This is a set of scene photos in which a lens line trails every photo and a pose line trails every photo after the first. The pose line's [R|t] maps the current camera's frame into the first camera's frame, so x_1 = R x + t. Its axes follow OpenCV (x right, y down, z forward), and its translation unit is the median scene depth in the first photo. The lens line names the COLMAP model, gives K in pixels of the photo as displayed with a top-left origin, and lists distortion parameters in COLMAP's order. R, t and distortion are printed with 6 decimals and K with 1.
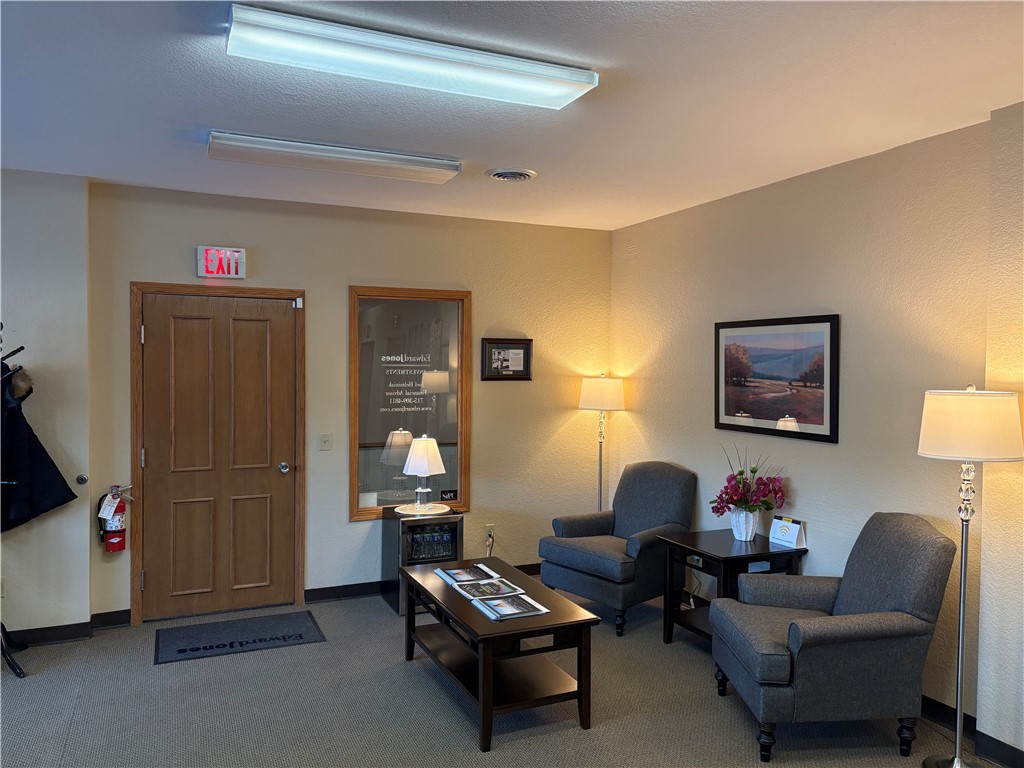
lens RADIAL K [[770.3, 0, 516.9], [0, 770.3, 388.0], [0, 0, 1]] dist [0.068659, -0.079245]
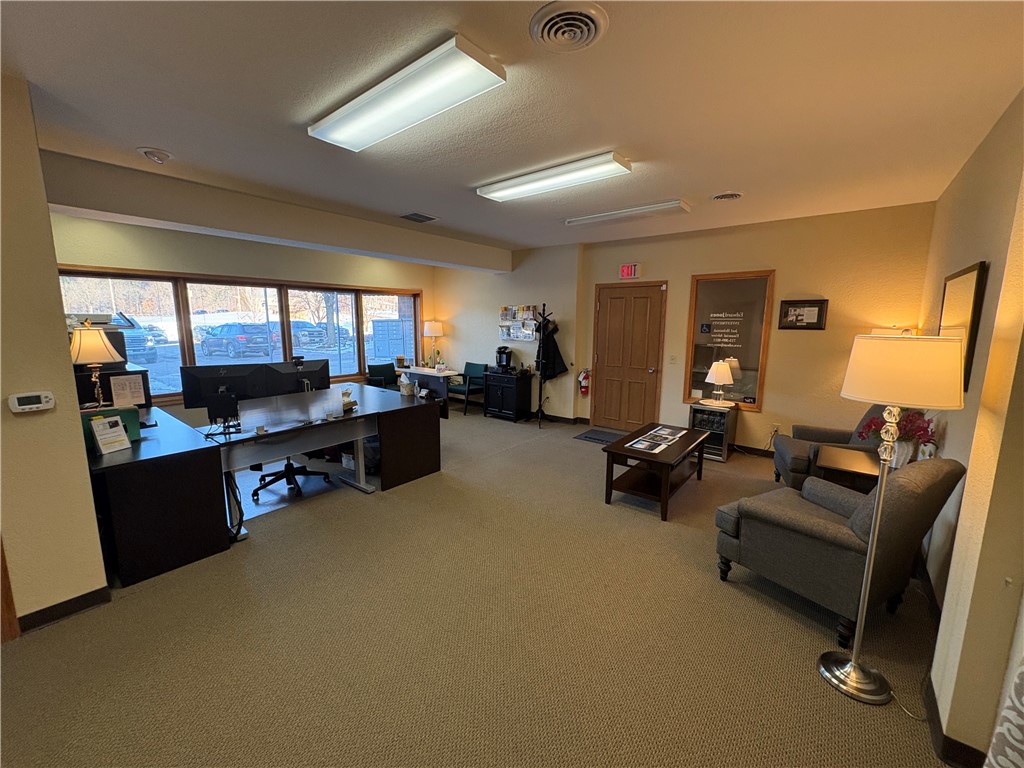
lens RADIAL K [[406.5, 0, 511.7], [0, 406.5, 380.7], [0, 0, 1]] dist [0.000881, 0.000059]
pose [[0.452759, 0.126112, -0.882669, 0.482241], [-0.031229, 0.991582, 0.125654, 0.007556], [0.891086, -0.029326, 0.452886, 0.184351]]
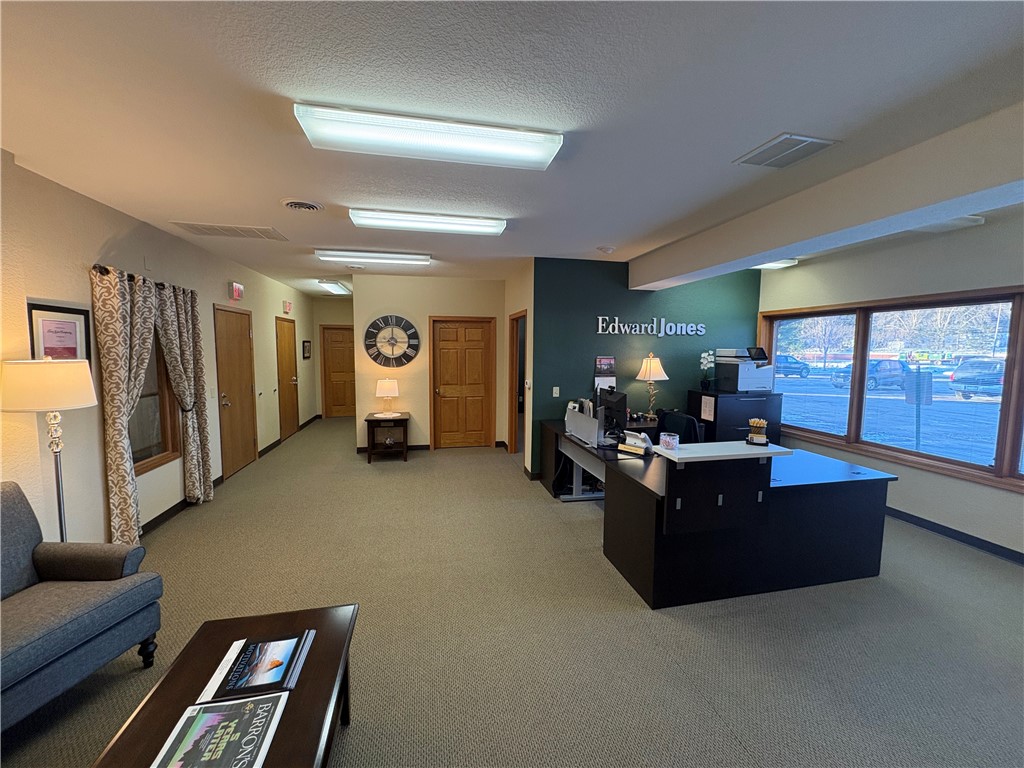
lens RADIAL K [[406.5, 0, 511.7], [0, 406.5, 380.7], [0, 0, 1]] dist [0.000881, 0.000059]
pose [[-0.979426, -0.031198, 0.199377, -0.223942], [-0.009413, 0.993965, 0.109294, -0.029583], [-0.201583, 0.105168, -0.973809, 0.910427]]
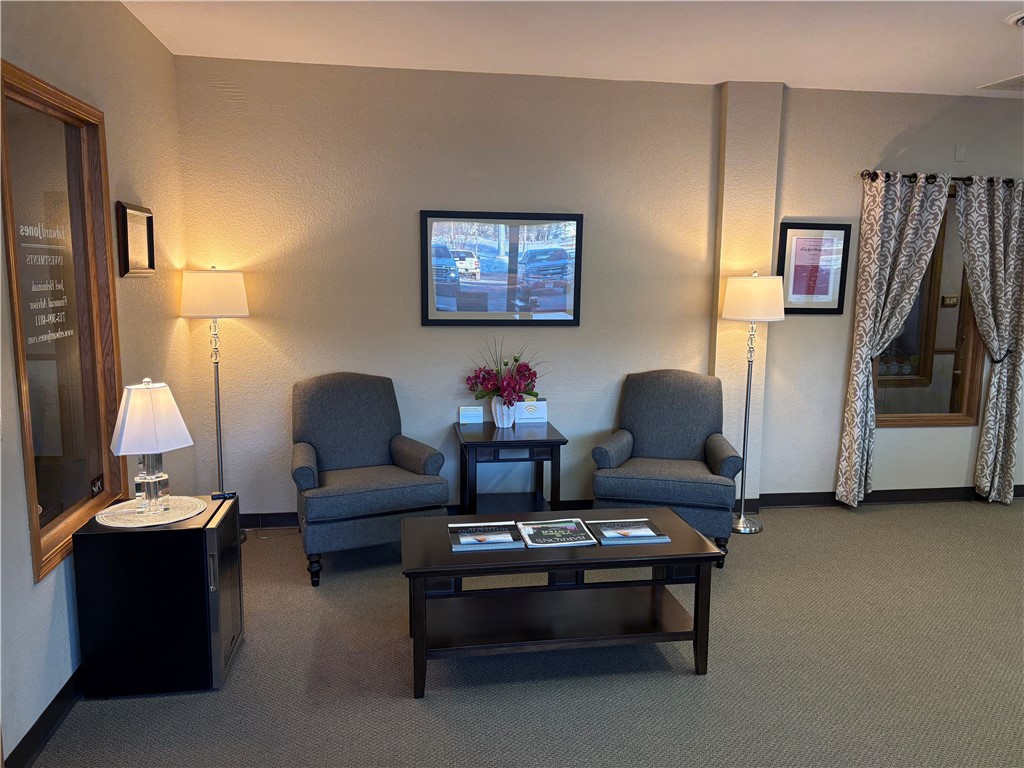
lens RADIAL K [[770.3, 0, 516.9], [0, 770.3, 388.0], [0, 0, 1]] dist [0.068659, -0.079245]
pose [[0.253934, -0.148183, 0.955803, -0.598806], [0.018131, 0.988750, 0.148474, -0.009414], [-0.967051, -0.020373, 0.253764, 0.623134]]
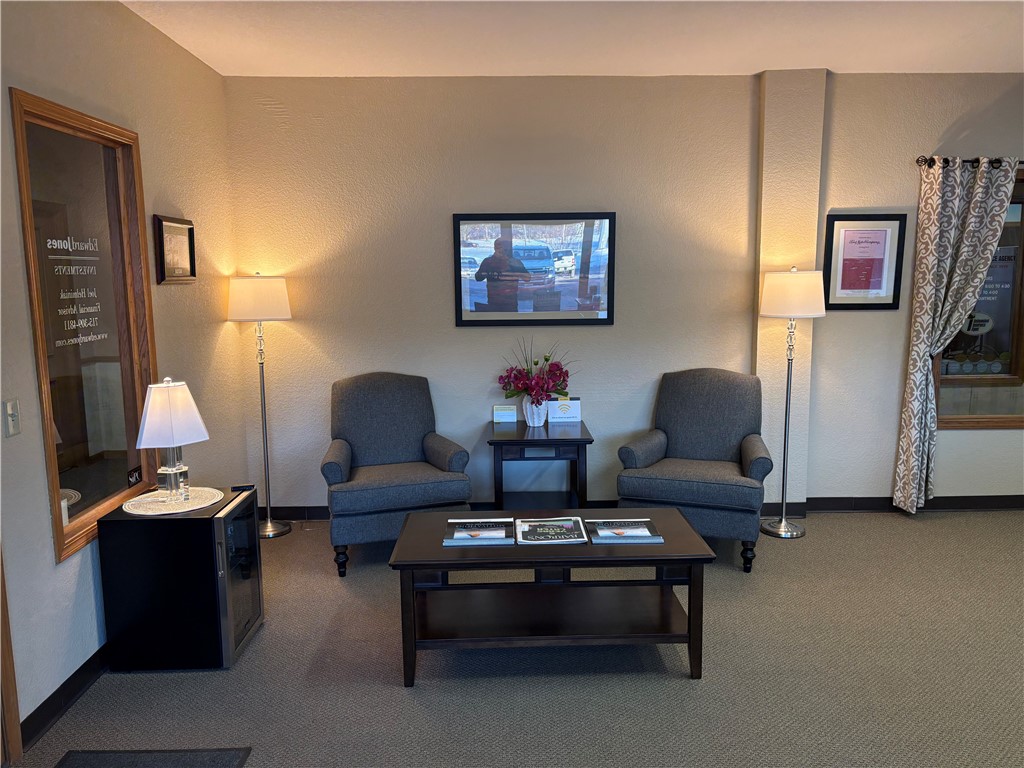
lens RADIAL K [[770.3, 0, 516.9], [0, 770.3, 388.0], [0, 0, 1]] dist [0.068659, -0.079245]
pose [[0.382217, -0.147939, 0.912154, -0.578909], [0.037986, 0.988783, 0.144450, -0.007125], [-0.923292, -0.020562, 0.383549, 0.537922]]
